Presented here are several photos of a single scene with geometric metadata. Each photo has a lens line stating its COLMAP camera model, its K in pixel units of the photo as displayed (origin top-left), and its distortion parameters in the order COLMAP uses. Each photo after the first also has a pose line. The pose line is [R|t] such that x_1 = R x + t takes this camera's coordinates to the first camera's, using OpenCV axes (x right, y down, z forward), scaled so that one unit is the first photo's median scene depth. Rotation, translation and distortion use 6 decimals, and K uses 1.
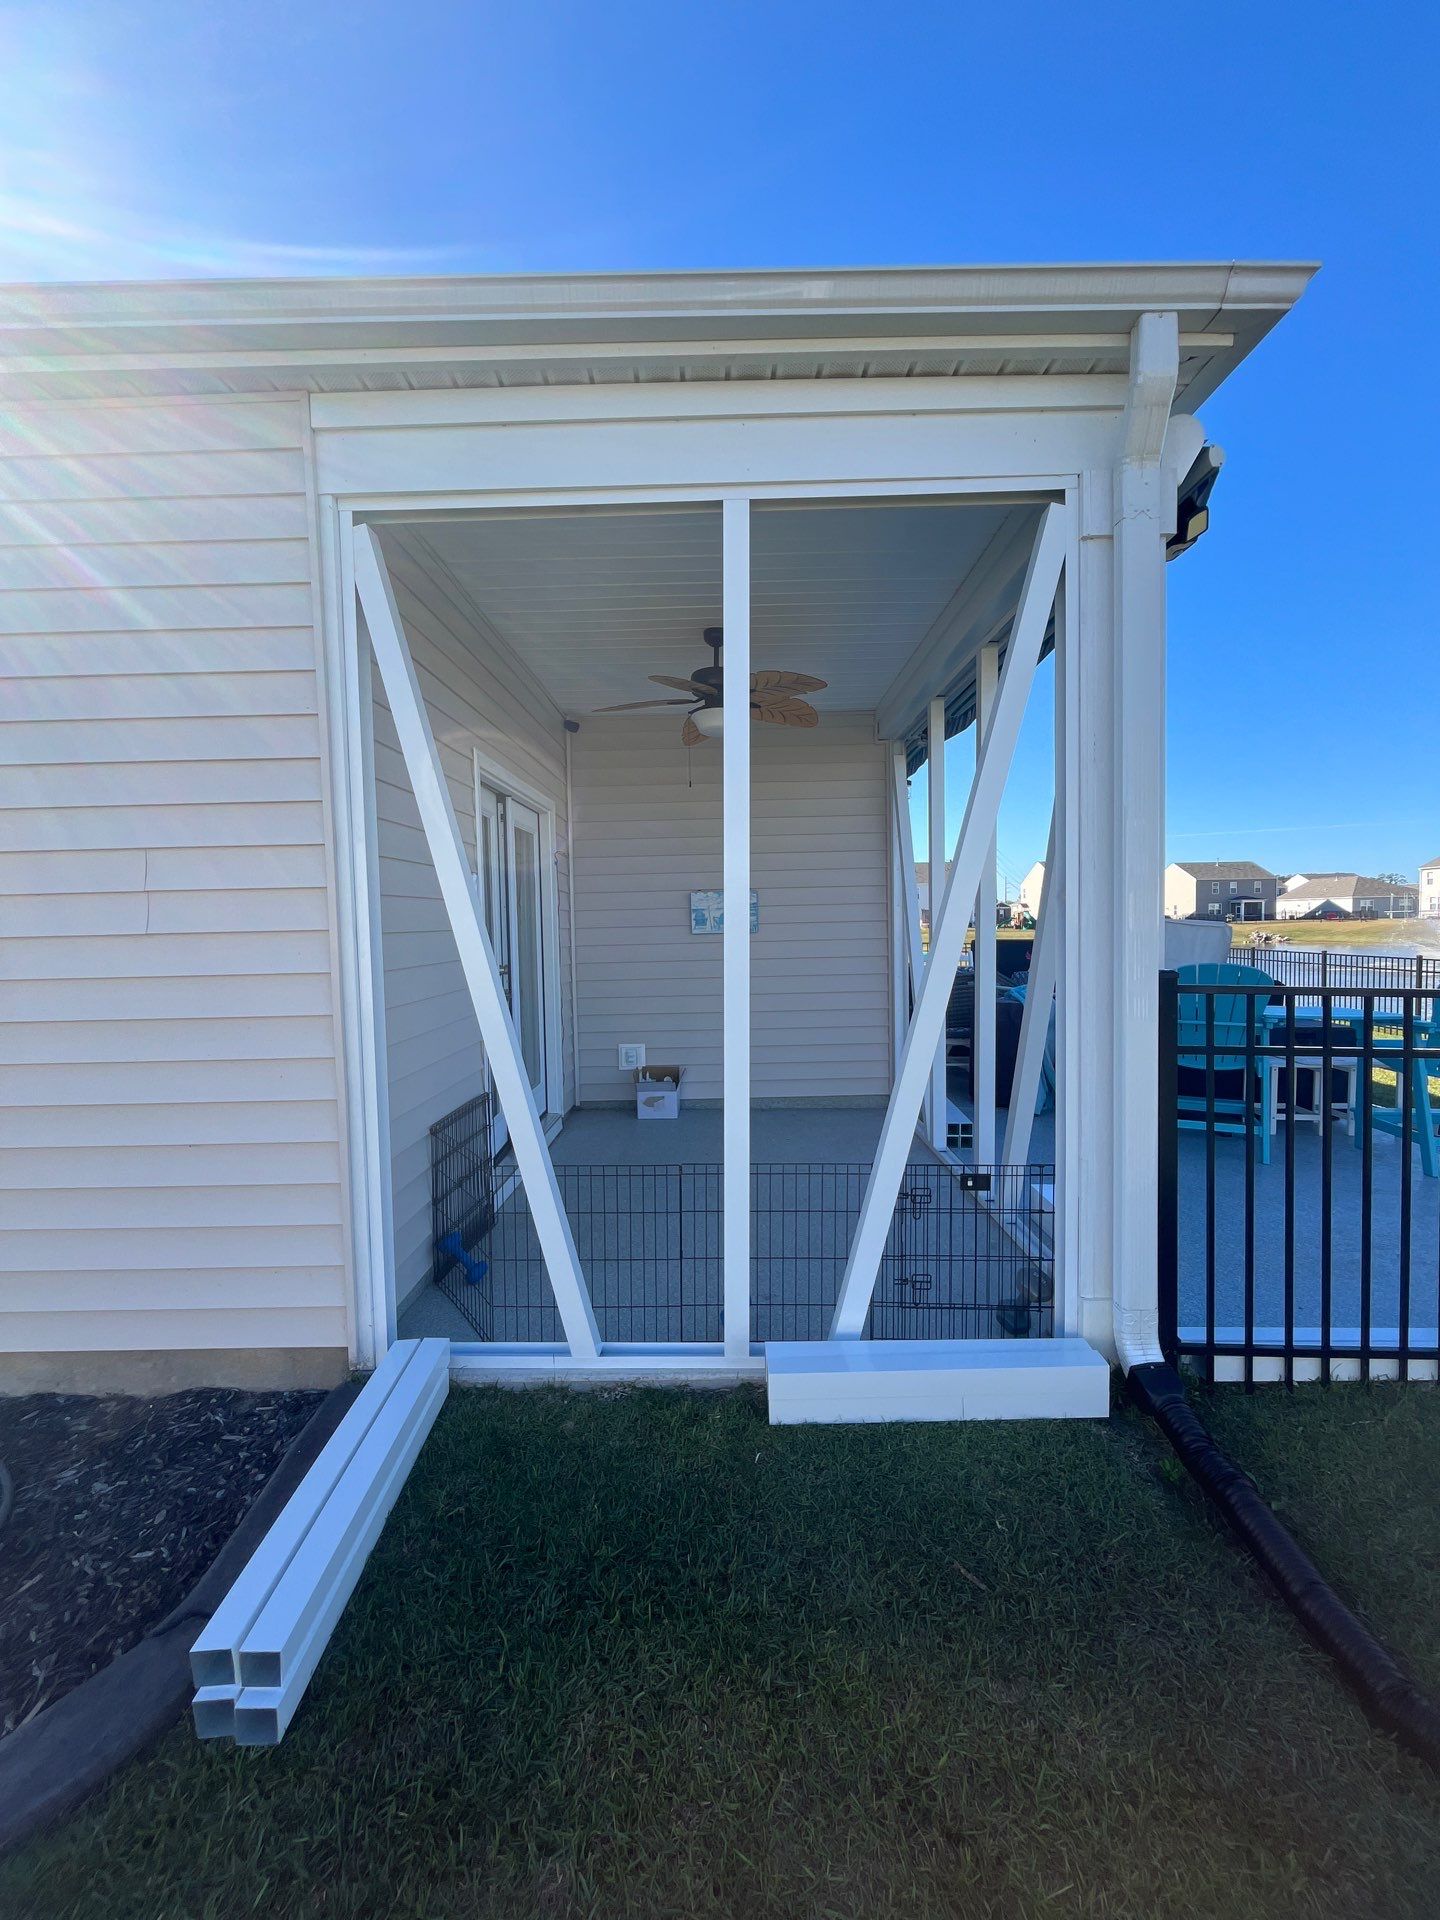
lens RADIAL K [[790.4, 0, 720.0], [0, 790.4, 960.0], [0, 0, 1]] dist [-0.000067, -0.000566]
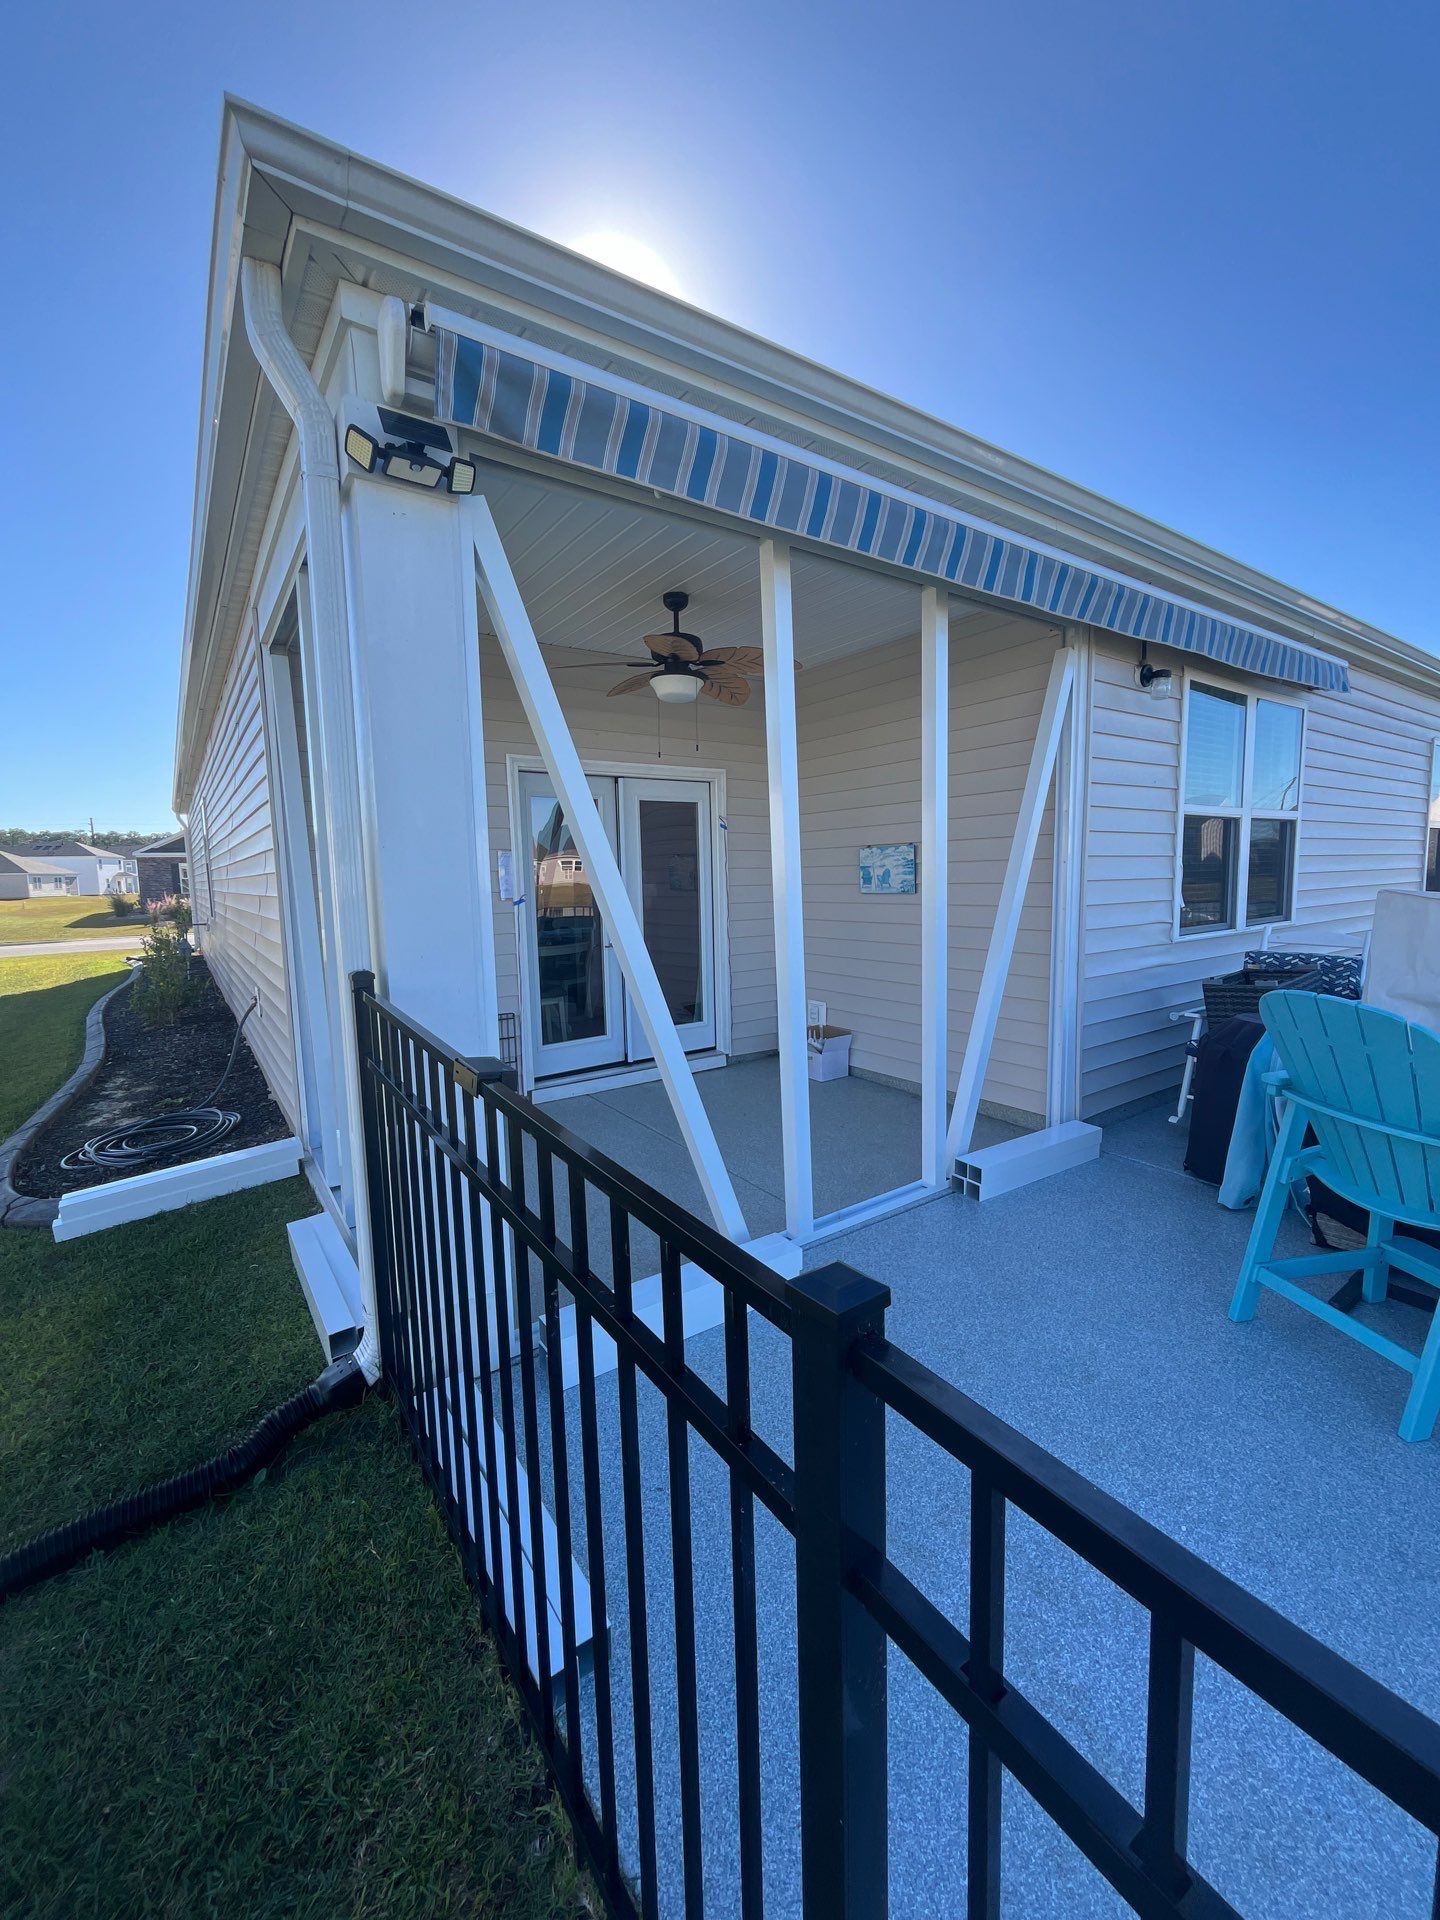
lens RADIAL K [[786.1, 0, 720.0], [0, 786.1, 960.0], [0, 0, 1]] dist [-0.002073, 0.000213]
pose [[0.575764, 0.096930, -0.811850, 1.511901], [-0.029627, 0.994769, 0.097758, -0.098515], [0.817079, -0.032233, 0.575624, 0.787979]]
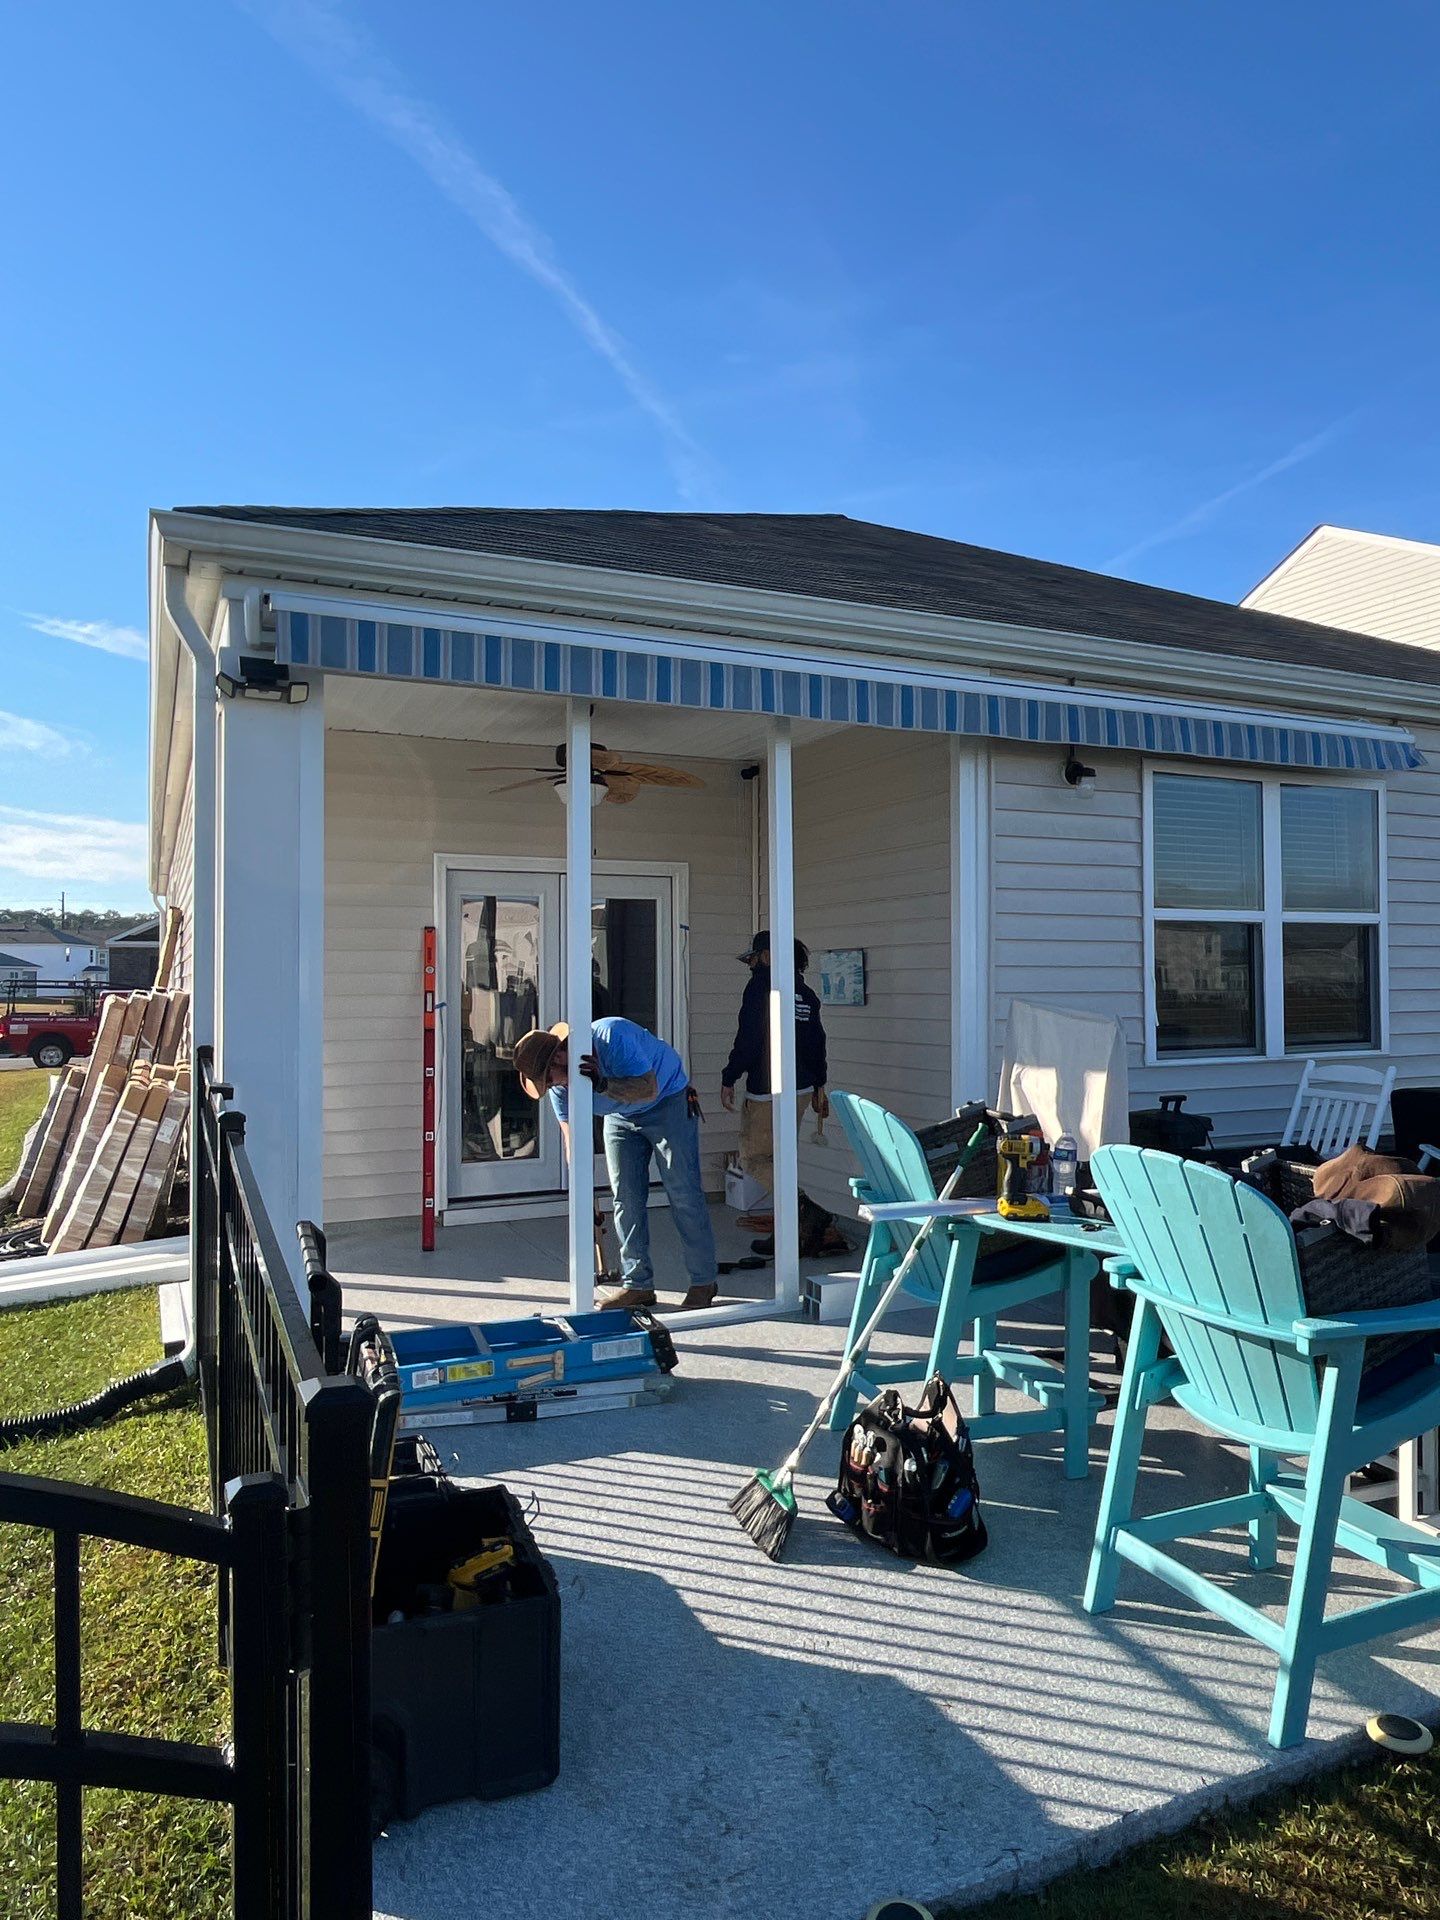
lens RADIAL K [[1250.9, 0, 720.0], [0, 1250.9, 960.0], [0, 0, 1]] dist [0.000817, -0.000520]
pose [[0.416005, 0.001361, -0.909361, 2.616138], [-0.046959, 0.998697, -0.019988, -0.116210], [0.908149, 0.051017, 0.415527, 0.882794]]
